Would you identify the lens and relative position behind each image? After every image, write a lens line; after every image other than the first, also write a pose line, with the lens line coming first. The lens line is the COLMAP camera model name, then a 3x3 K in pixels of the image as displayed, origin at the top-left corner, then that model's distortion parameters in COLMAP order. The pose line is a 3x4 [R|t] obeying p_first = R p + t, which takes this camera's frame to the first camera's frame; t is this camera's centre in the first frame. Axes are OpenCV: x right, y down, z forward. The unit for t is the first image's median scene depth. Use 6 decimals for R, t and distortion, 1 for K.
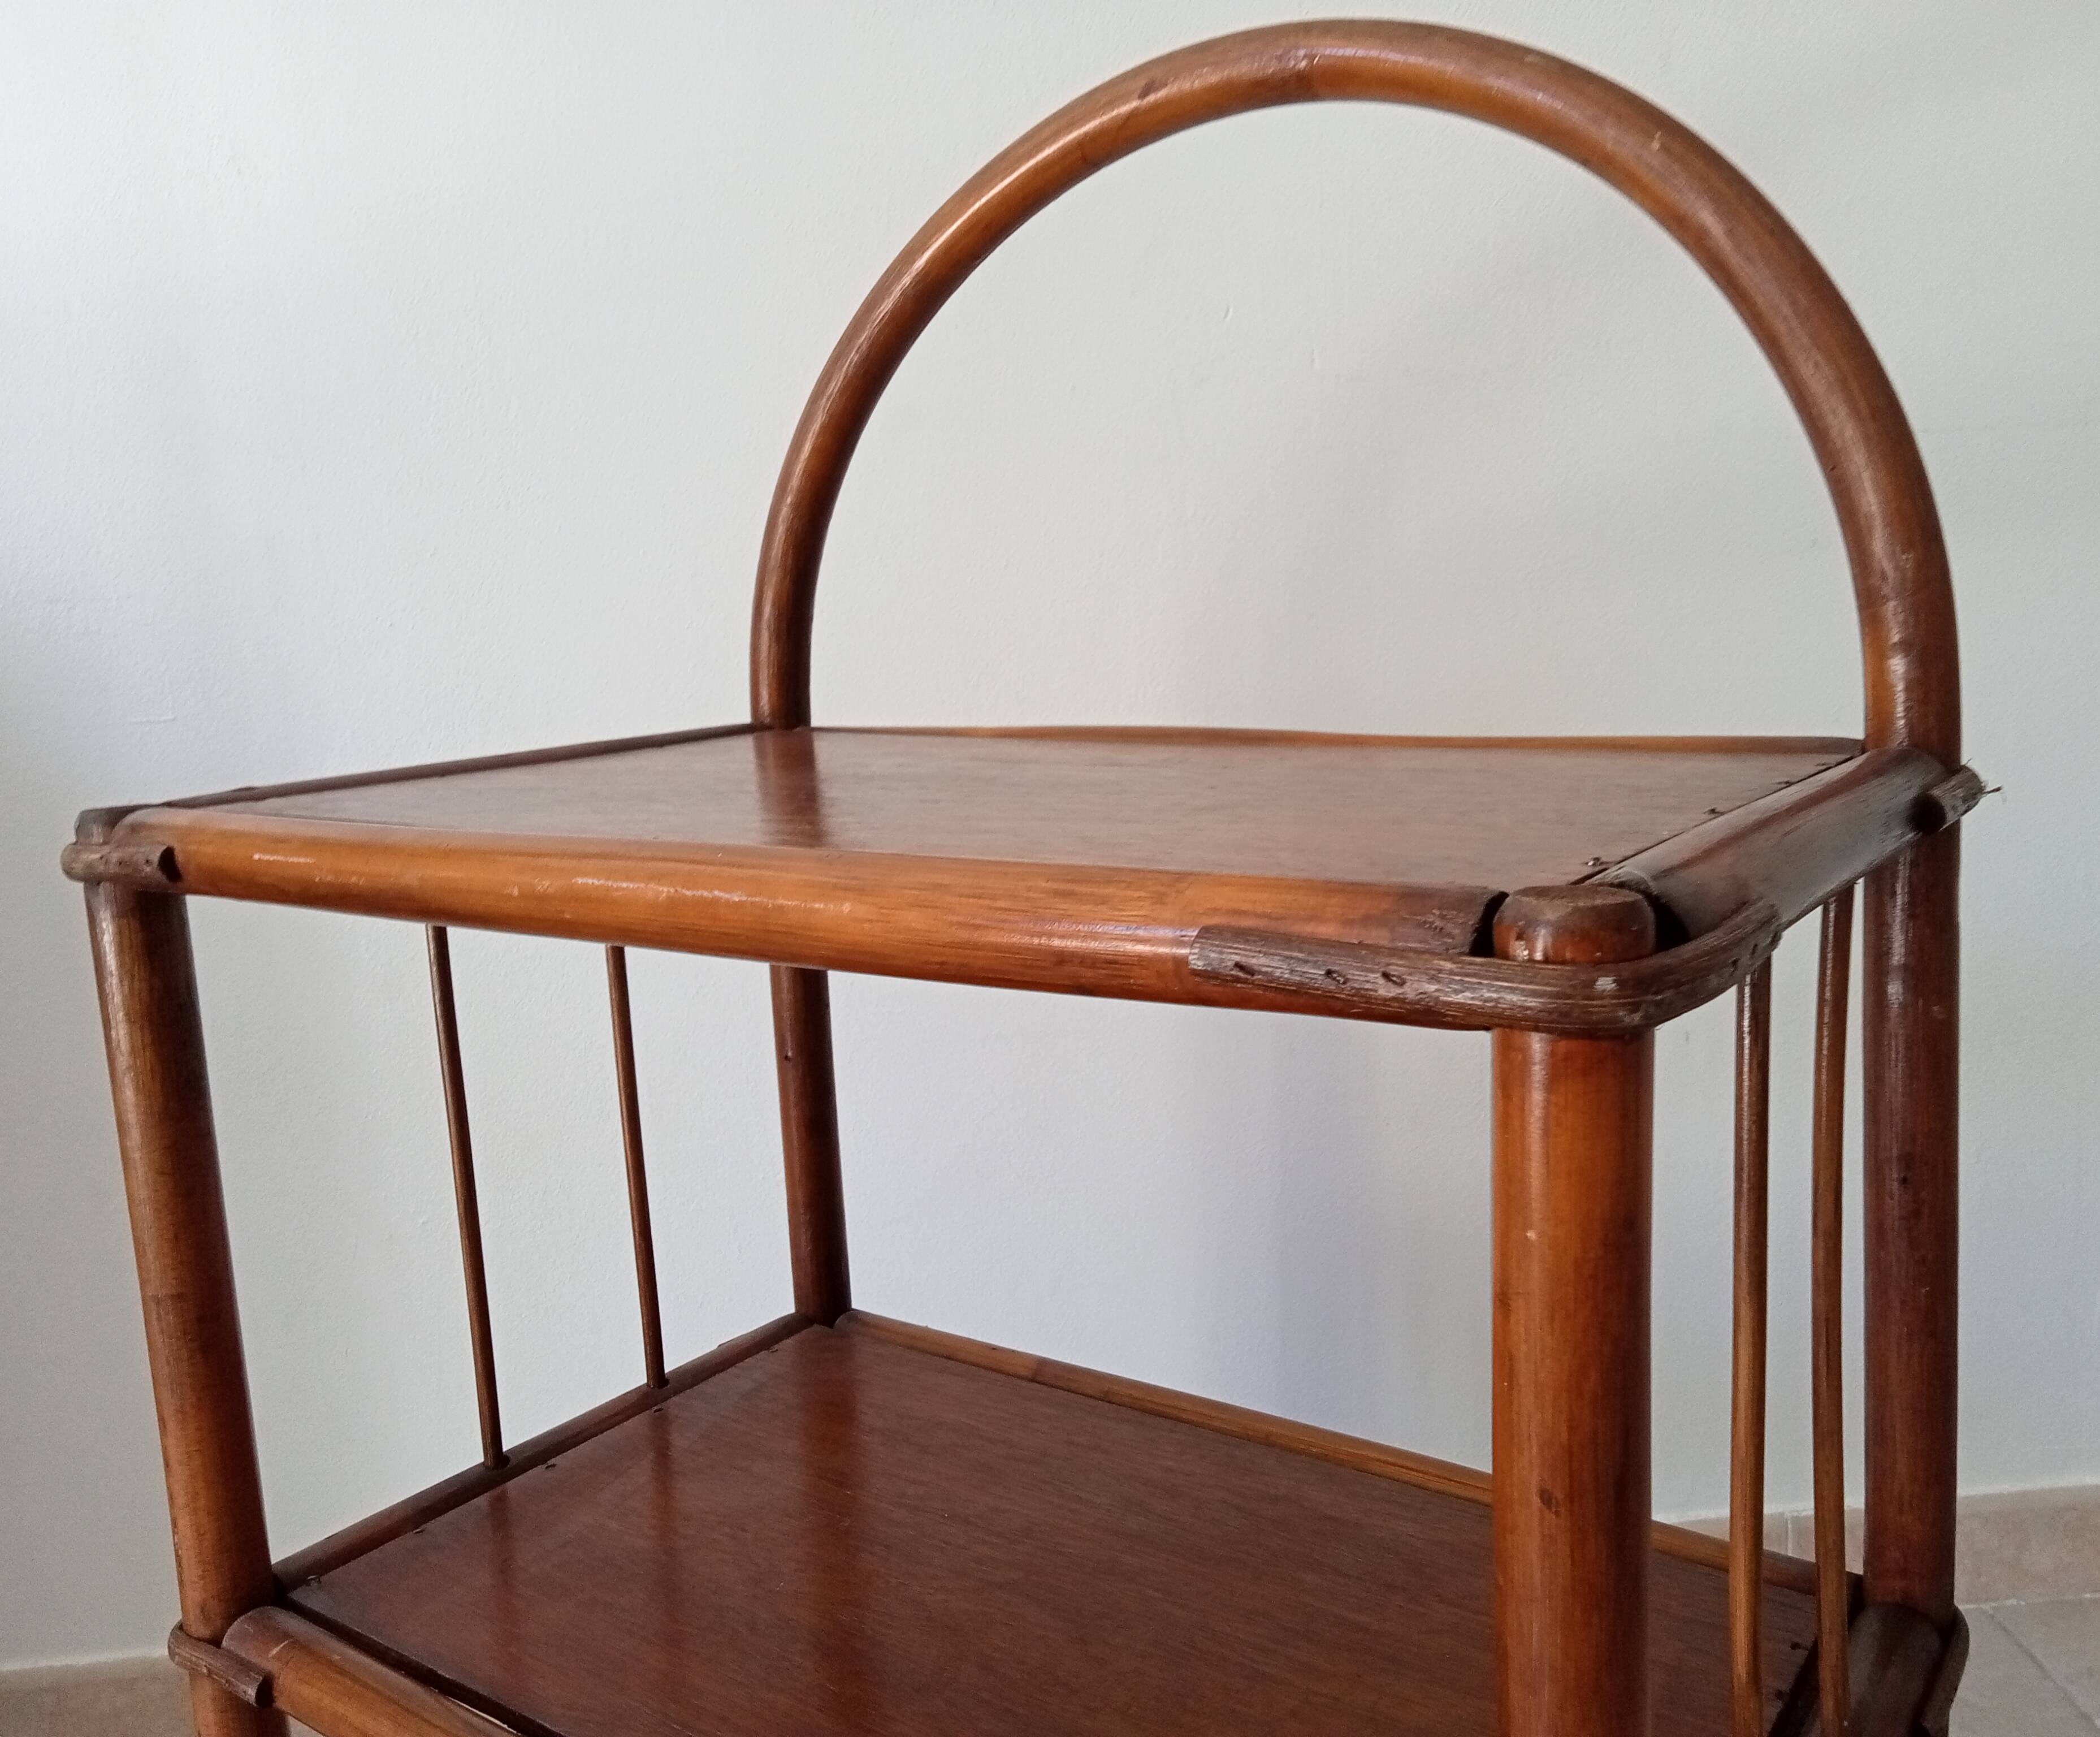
lens RADIAL K [[1726.1, 0, 1181.7], [0, 1726.1, 869.5], [0, 0, 1]] dist [0.009595, -0.000185]
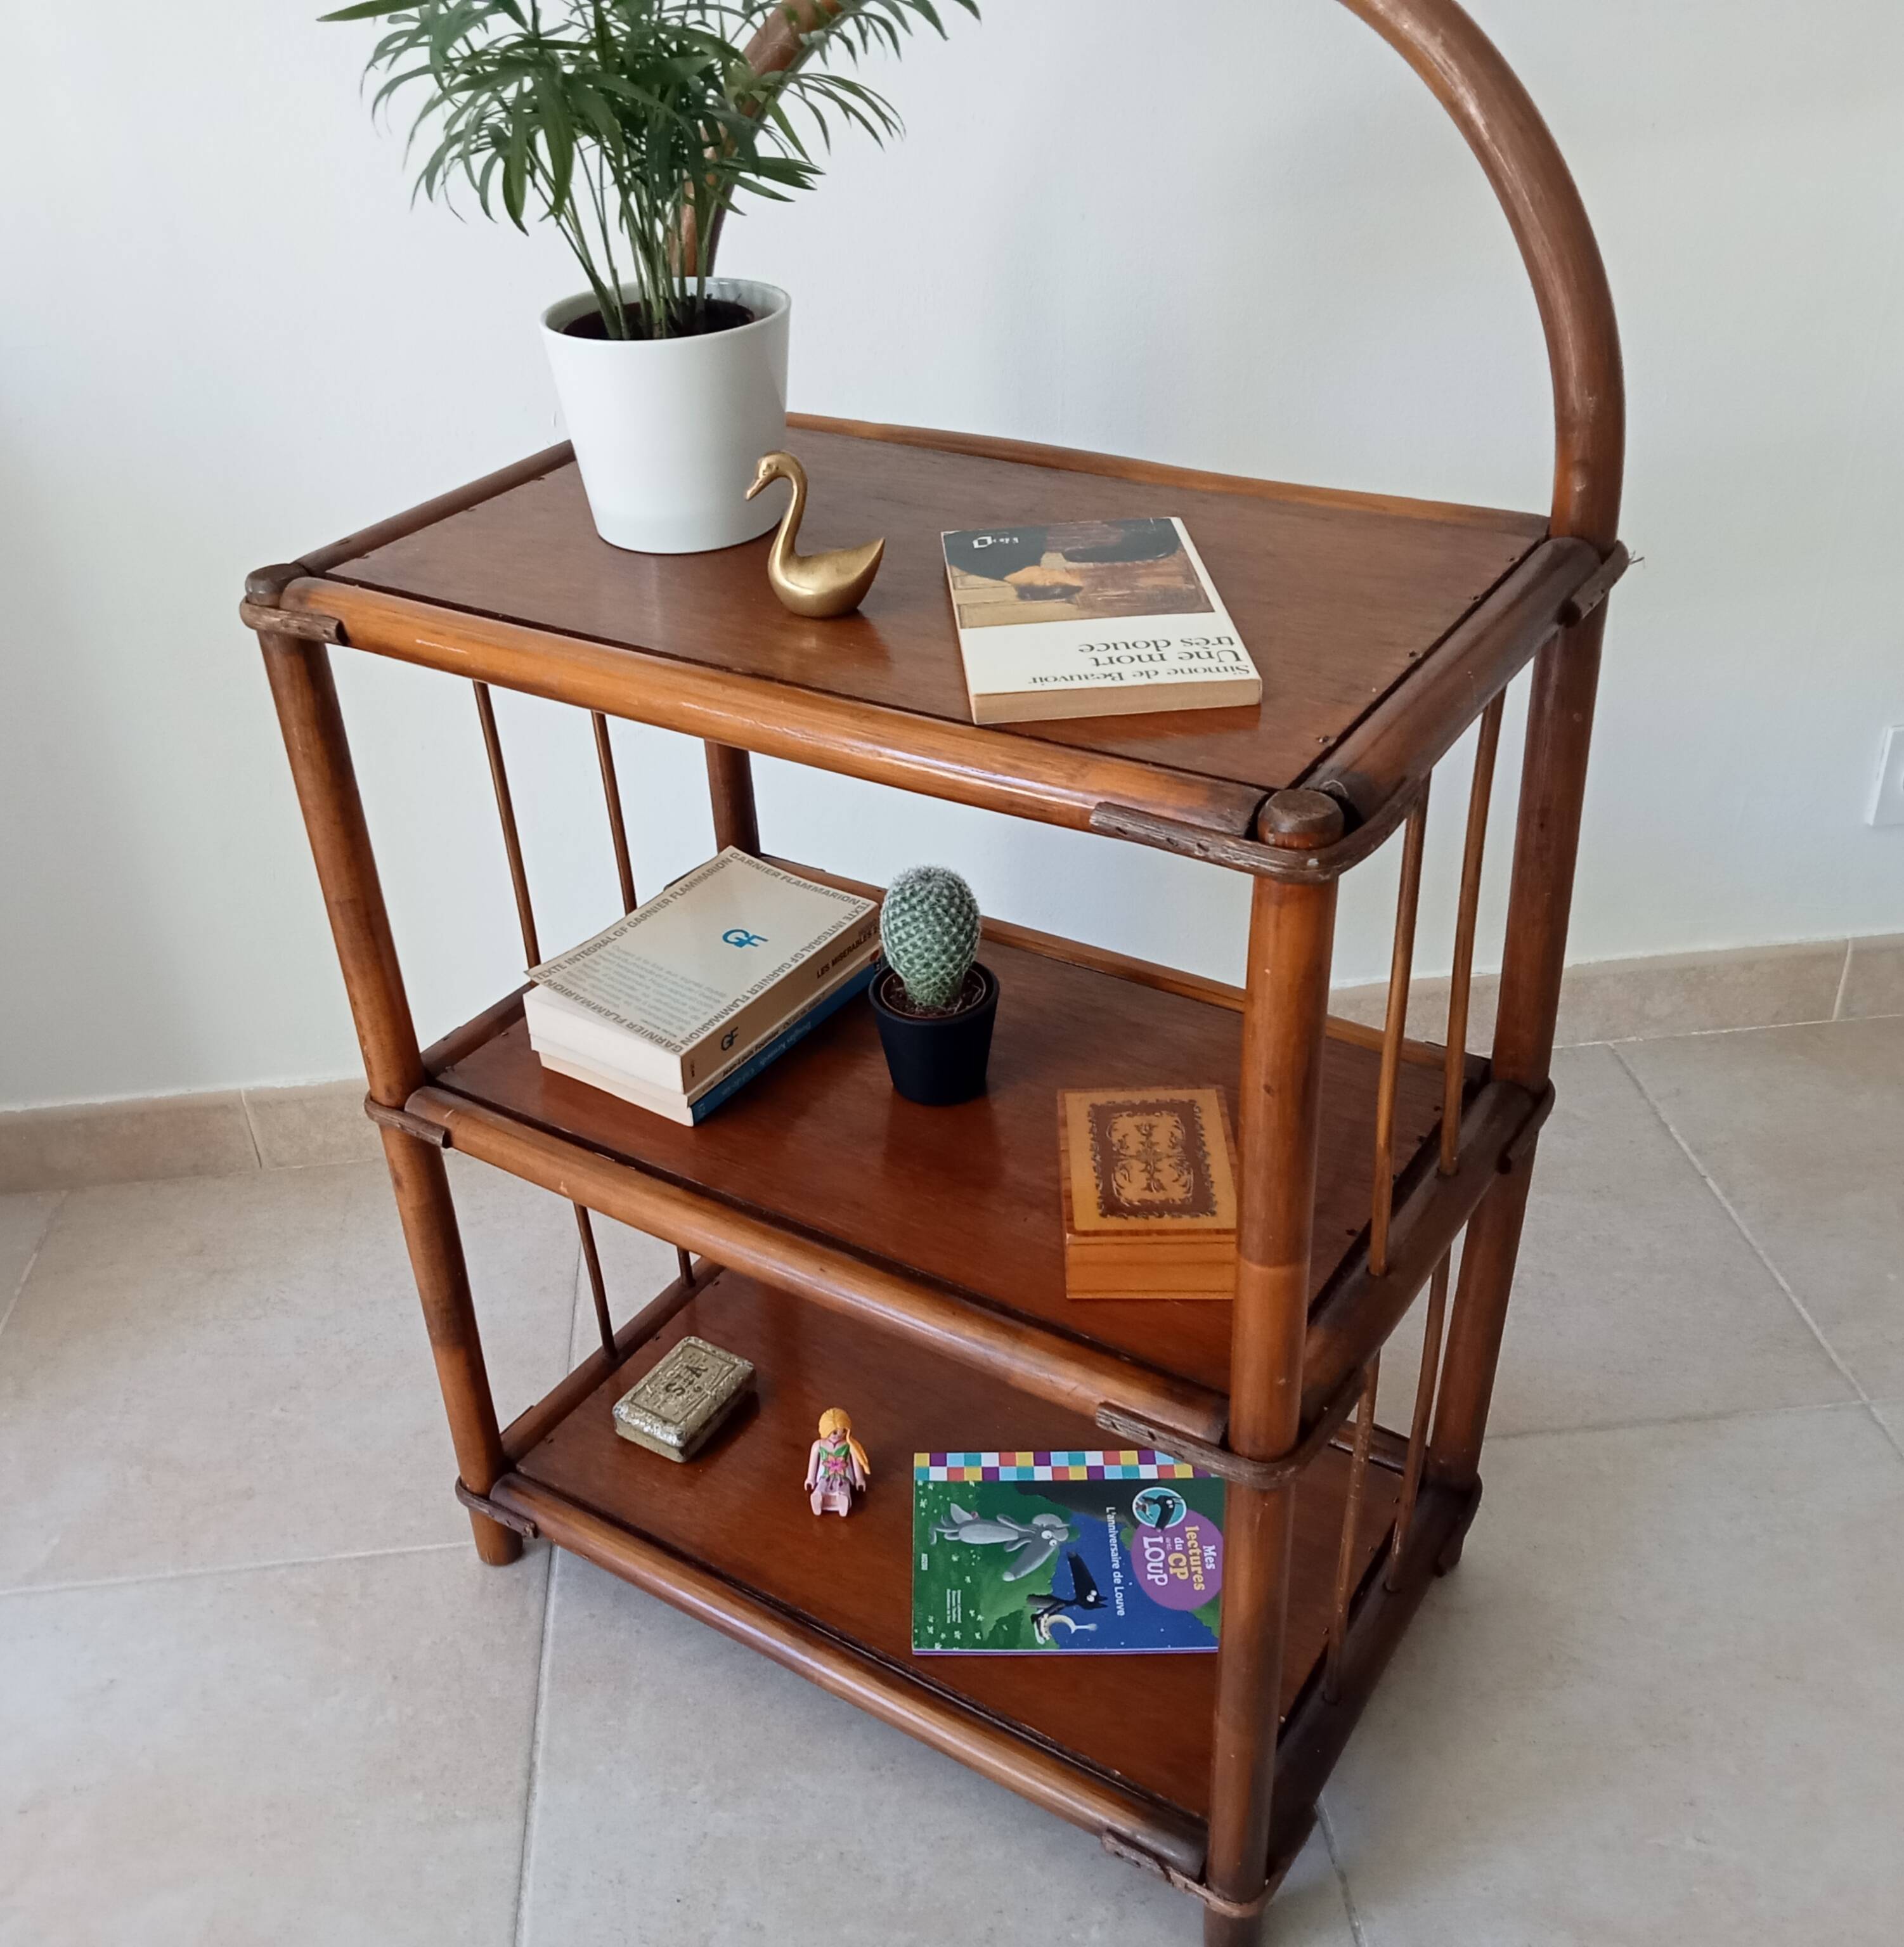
lens RADIAL K [[1950.2, 0, 931.3], [0, 1950.2, 971.0], [0, 0, 1]] dist [0.015756, -0.016926]
pose [[0.999956, -0.009065, -0.002485, -0.096637], [0.009304, 0.917137, 0.398463, -0.377973], [-0.001333, -0.398469, 0.917181, -0.573992]]
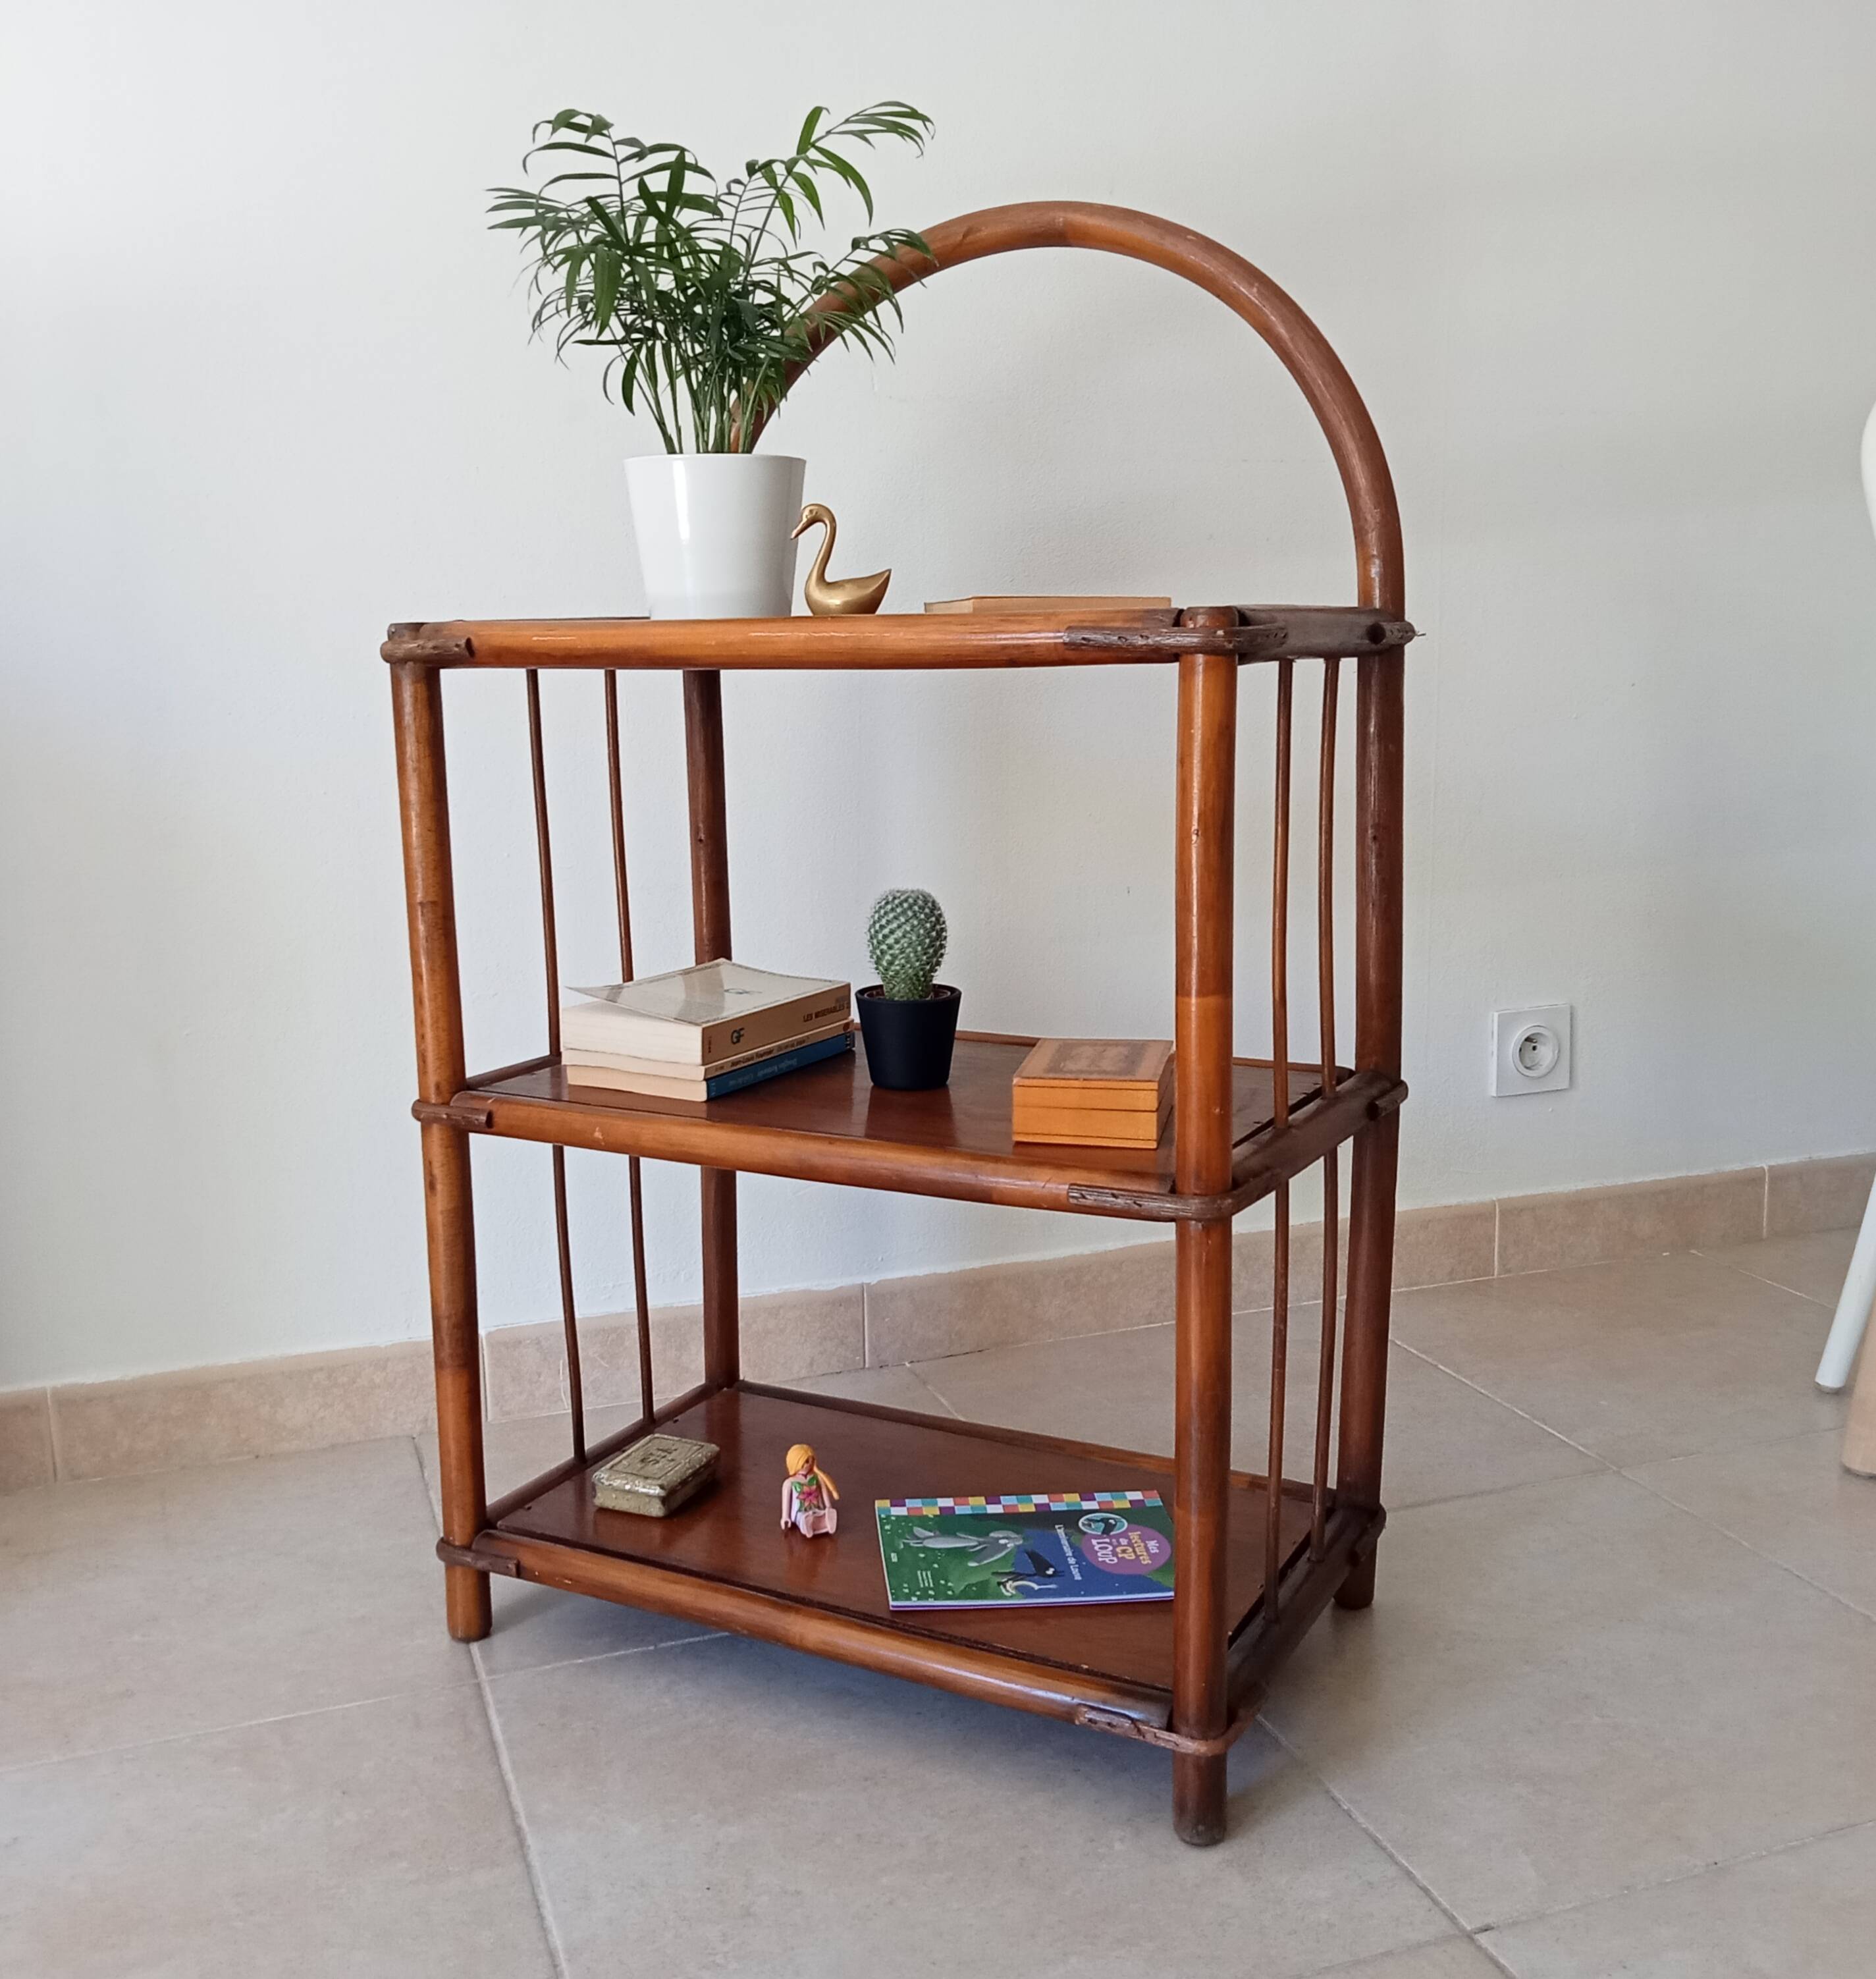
lens RADIAL K [[2042.4, 0, 981.8], [0, 2042.4, 1009.9], [0, 0, 1]] dist [0.007942, 0.006633]
pose [[0.993376, 0.004579, 0.114818, -0.283507], [-0.007274, 0.999708, 0.023059, 0.328619], [-0.114679, -0.023741, 0.993119, -1.240261]]
